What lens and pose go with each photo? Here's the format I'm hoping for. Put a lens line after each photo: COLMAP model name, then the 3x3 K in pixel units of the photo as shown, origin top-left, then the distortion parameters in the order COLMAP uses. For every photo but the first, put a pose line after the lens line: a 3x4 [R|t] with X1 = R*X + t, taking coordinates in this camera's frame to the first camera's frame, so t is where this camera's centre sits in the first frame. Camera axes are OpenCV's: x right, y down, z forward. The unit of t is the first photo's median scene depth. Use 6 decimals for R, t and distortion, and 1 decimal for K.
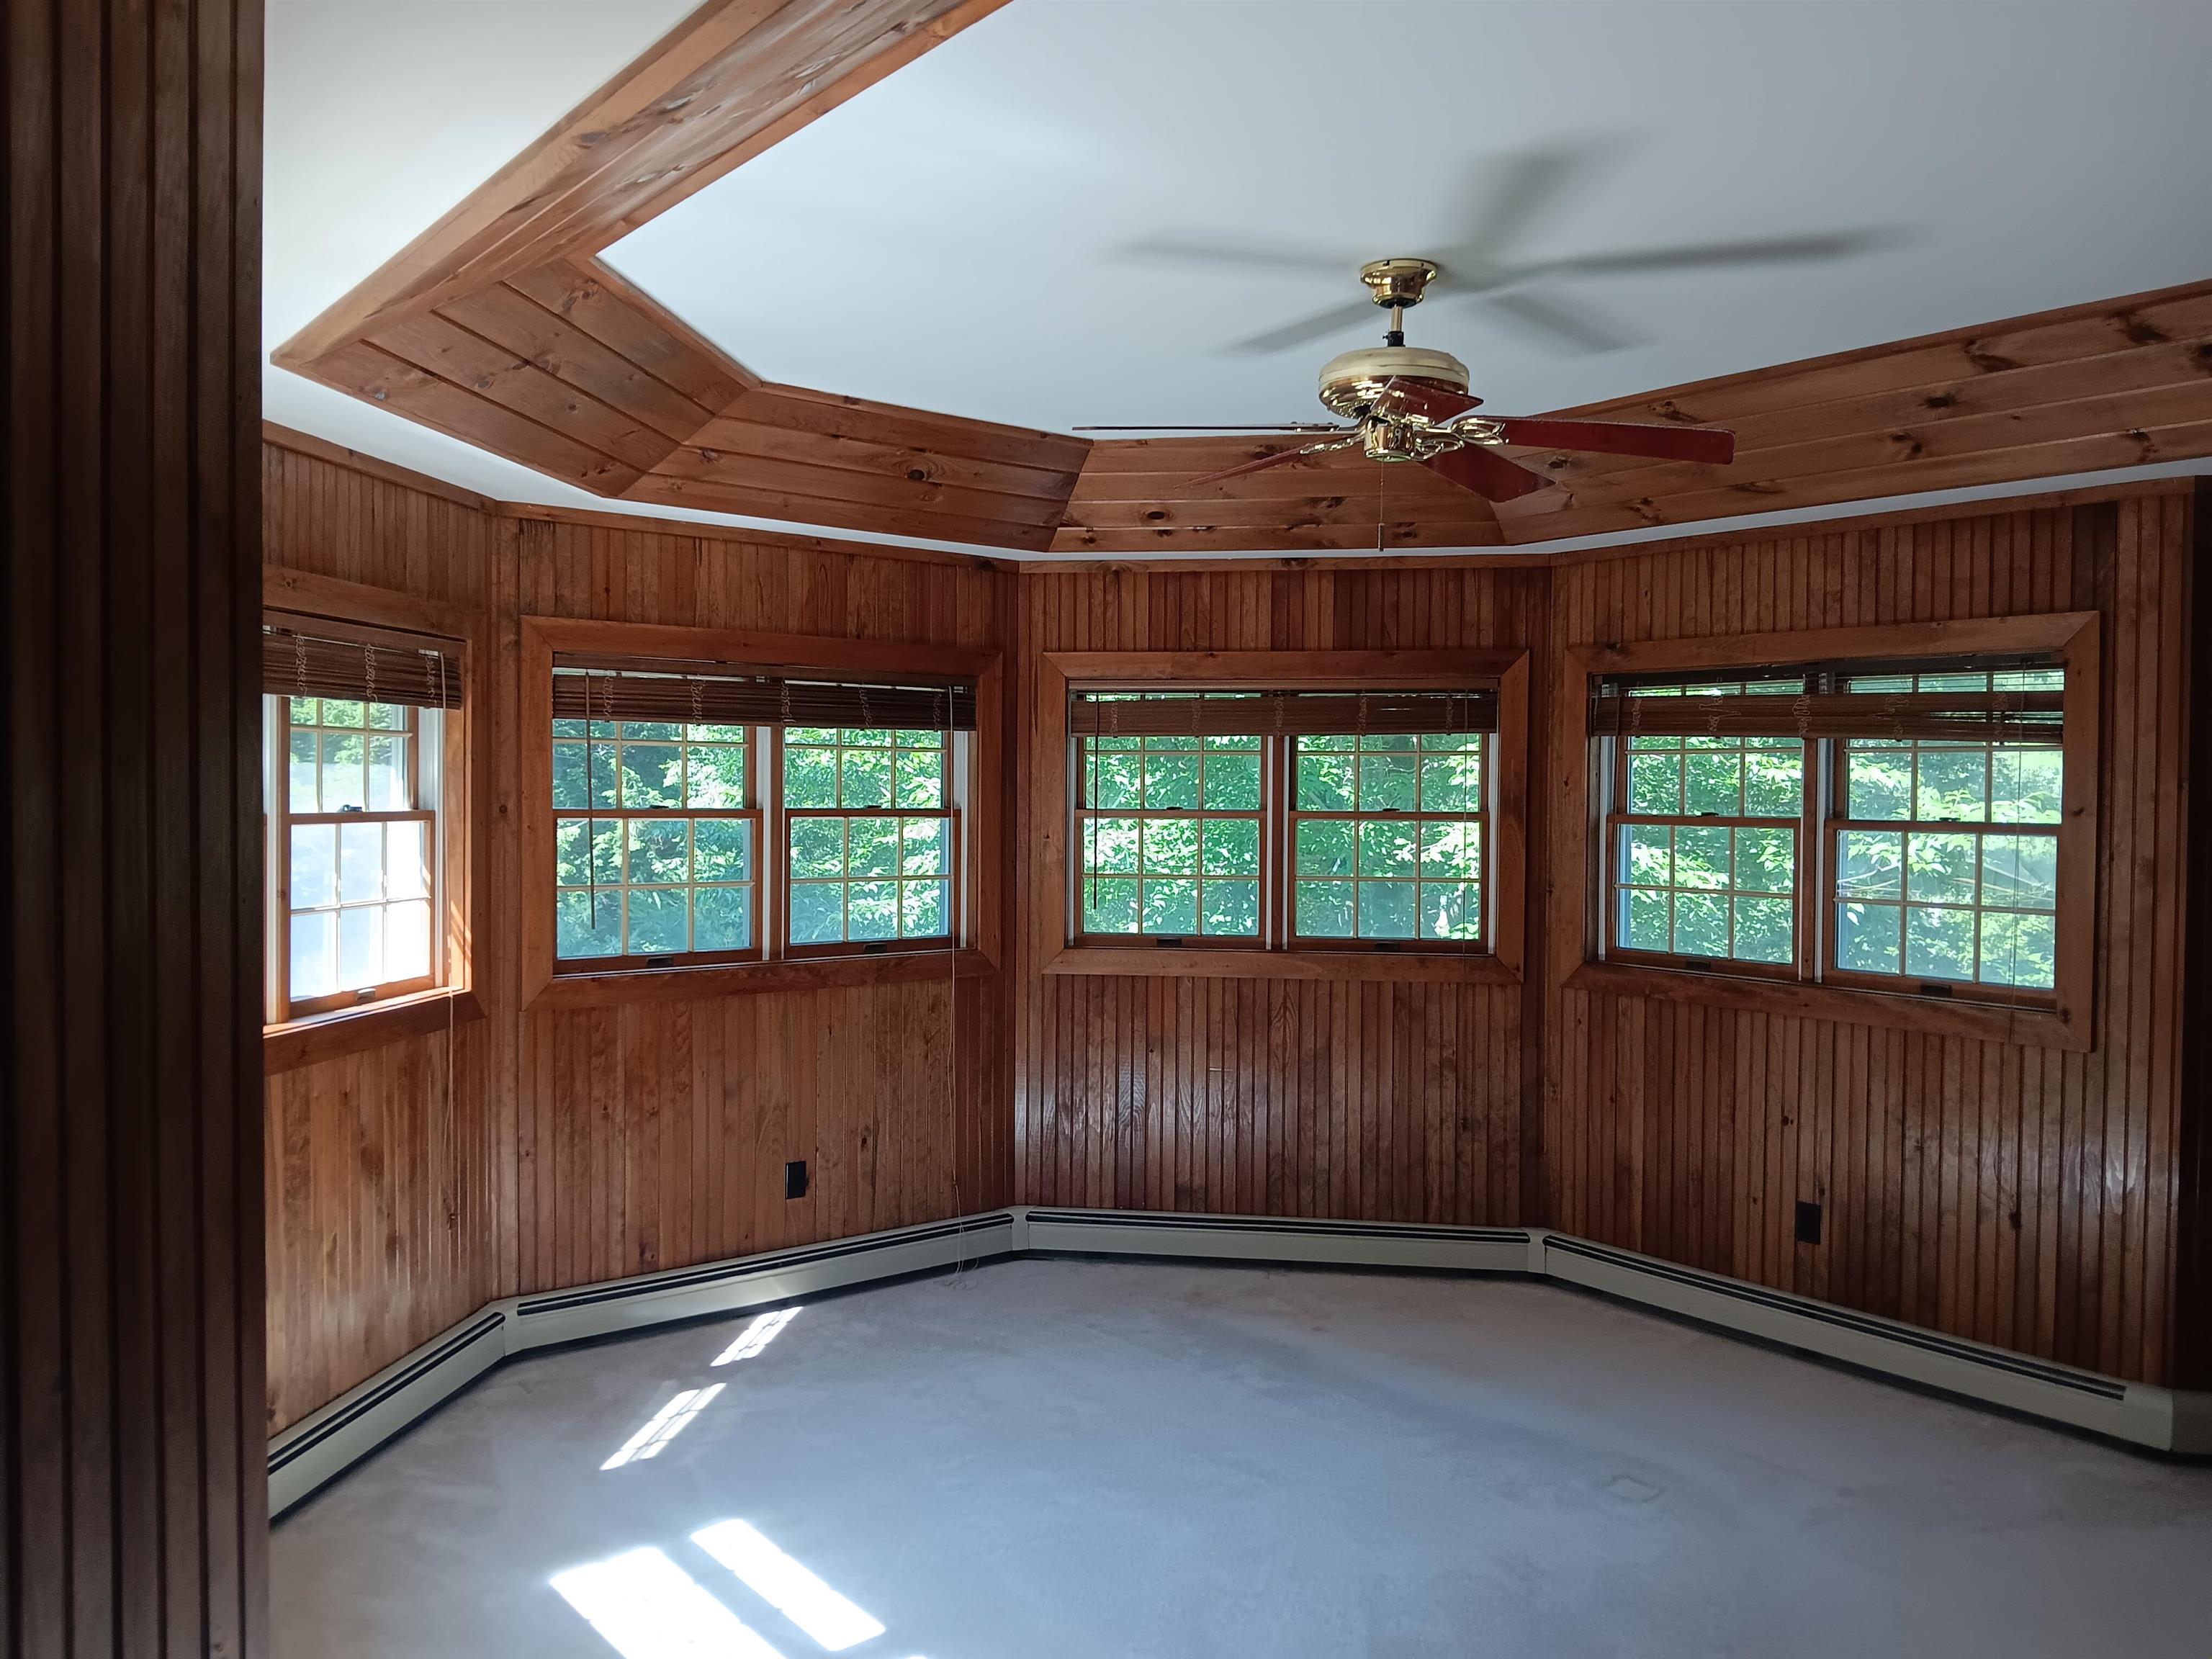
lens RADIAL K [[1730.9, 0, 1101.6], [0, 1730.9, 816.2], [0, 0, 1]] dist [0.087134, -0.162641]
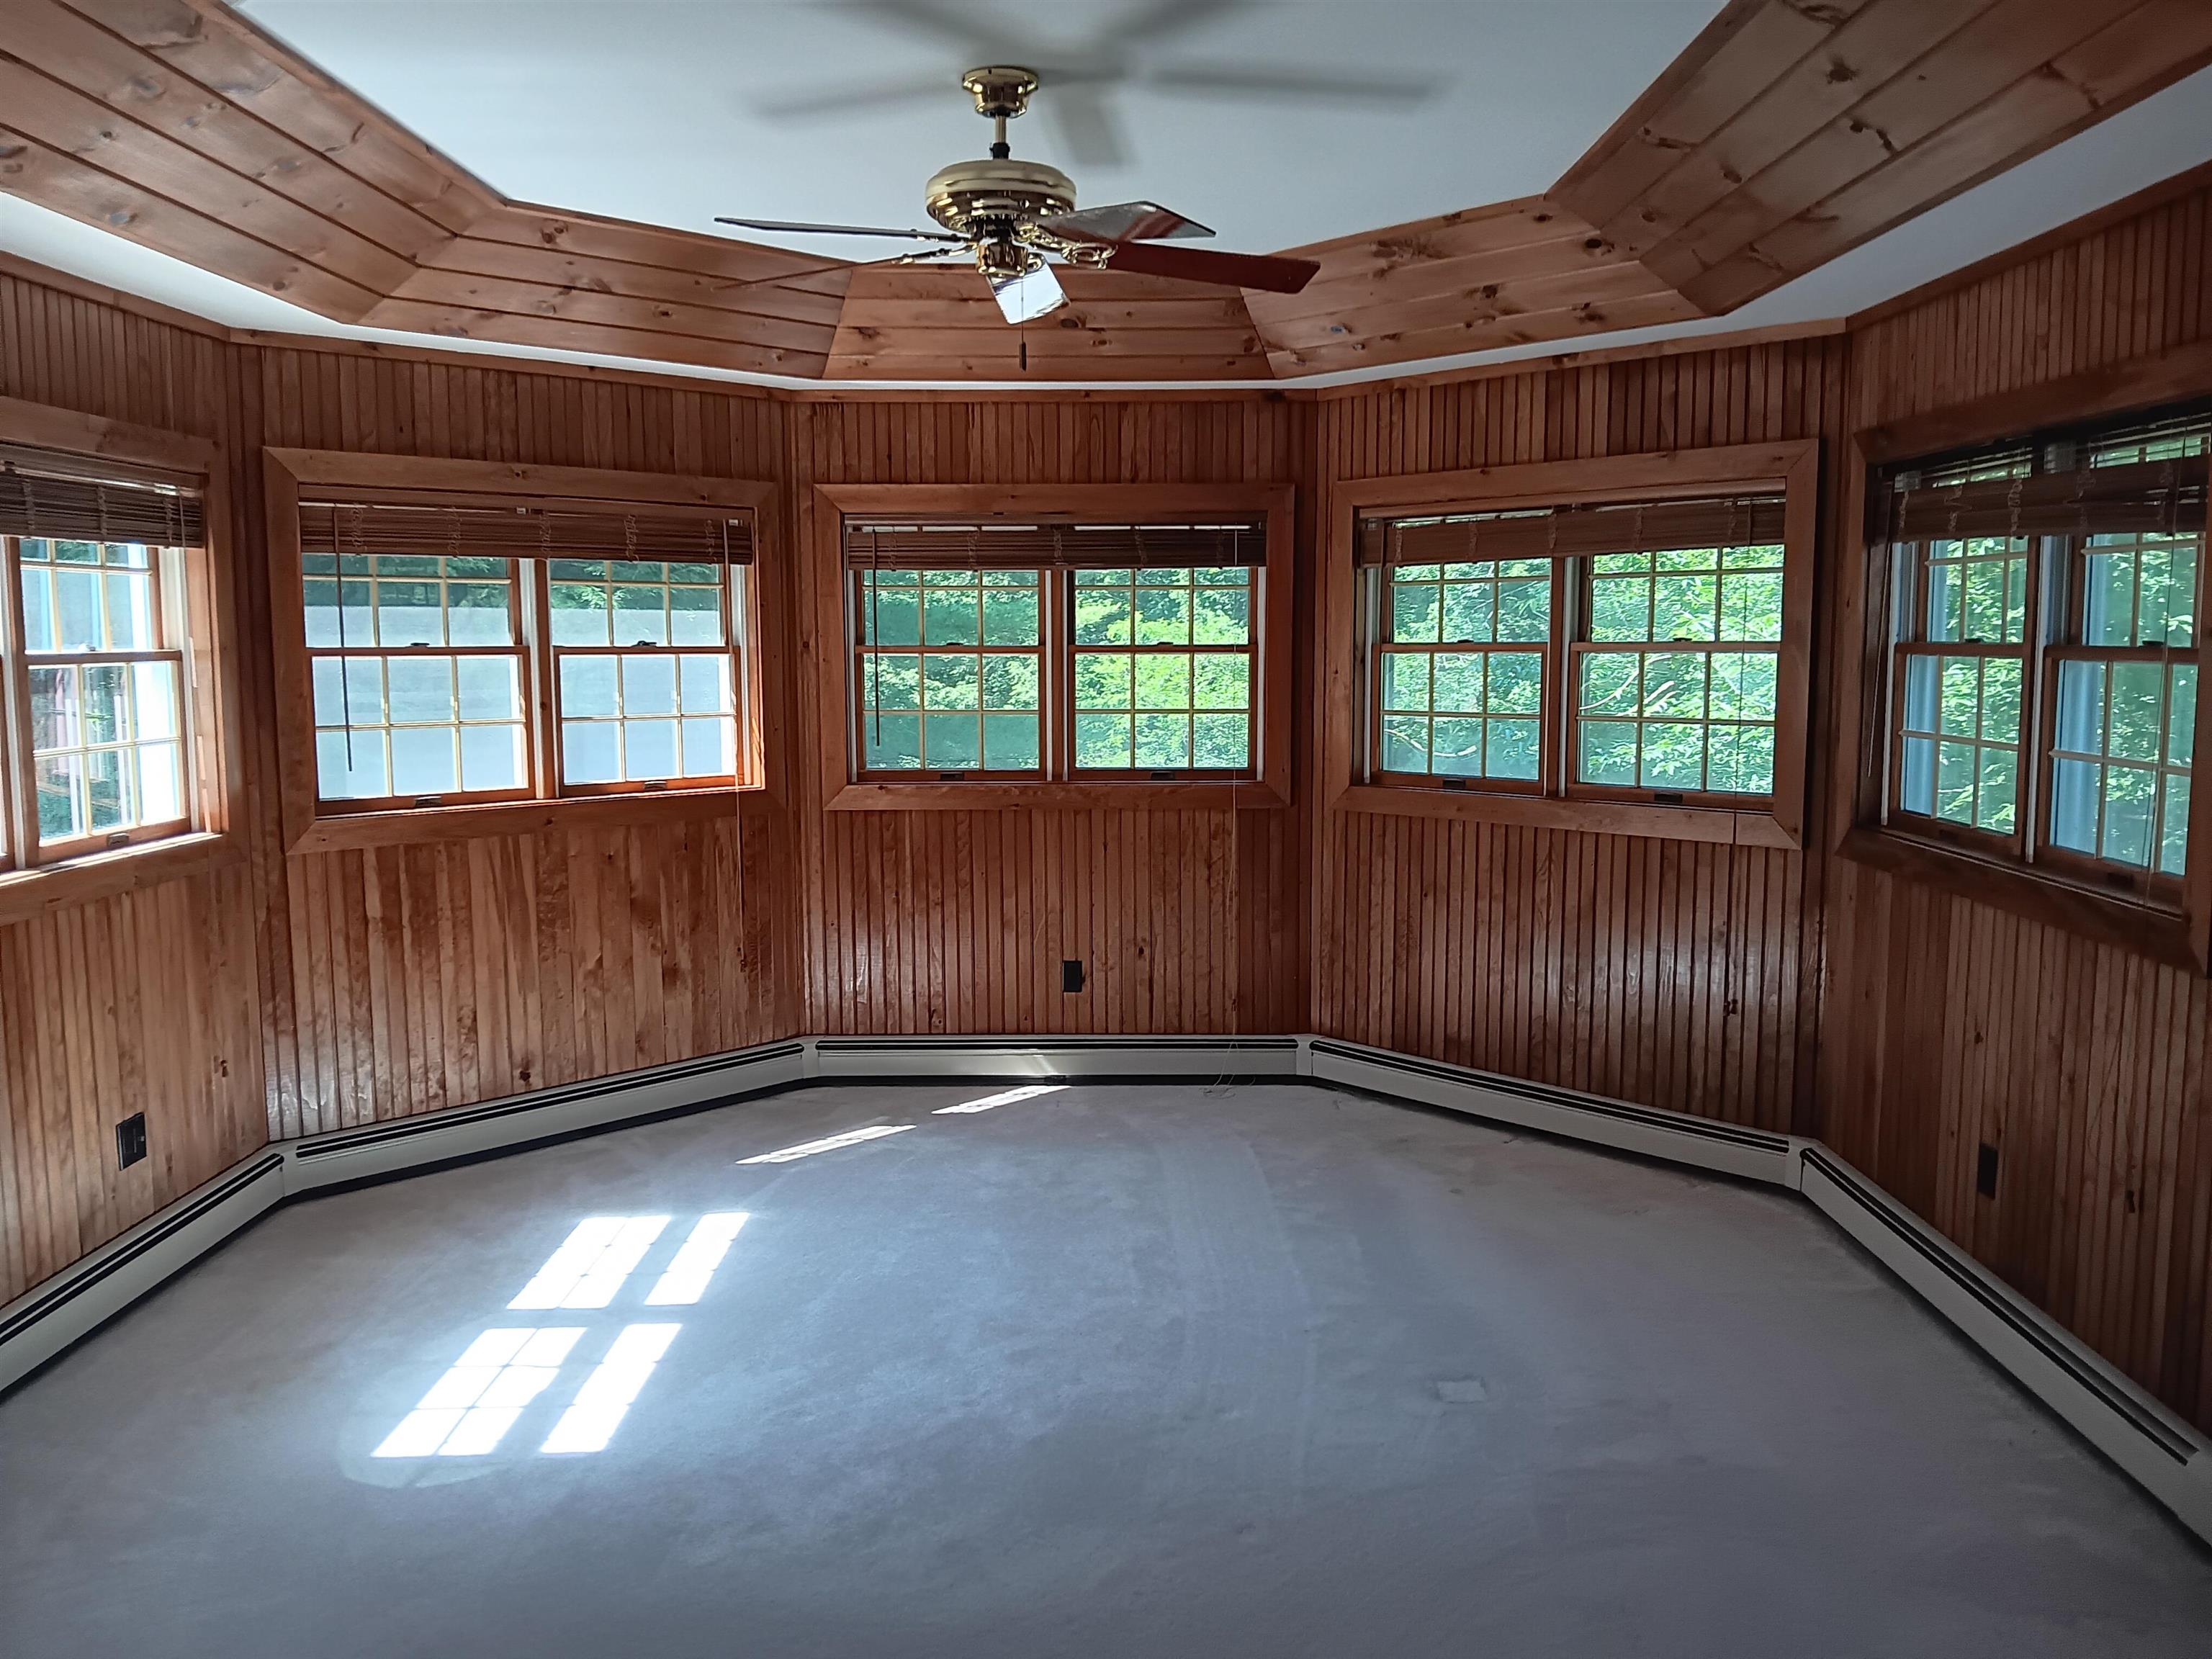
lens RADIAL K [[1730.9, 0, 1103.6], [0, 1730.9, 825.7], [0, 0, 1]] dist [0.087134, -0.162641]
pose [[0.776714, 0.058037, -0.627174, 0.564223], [0.000140, 0.995730, 0.092315, 0.009233], [0.629854, -0.071790, 0.773389, 0.164054]]
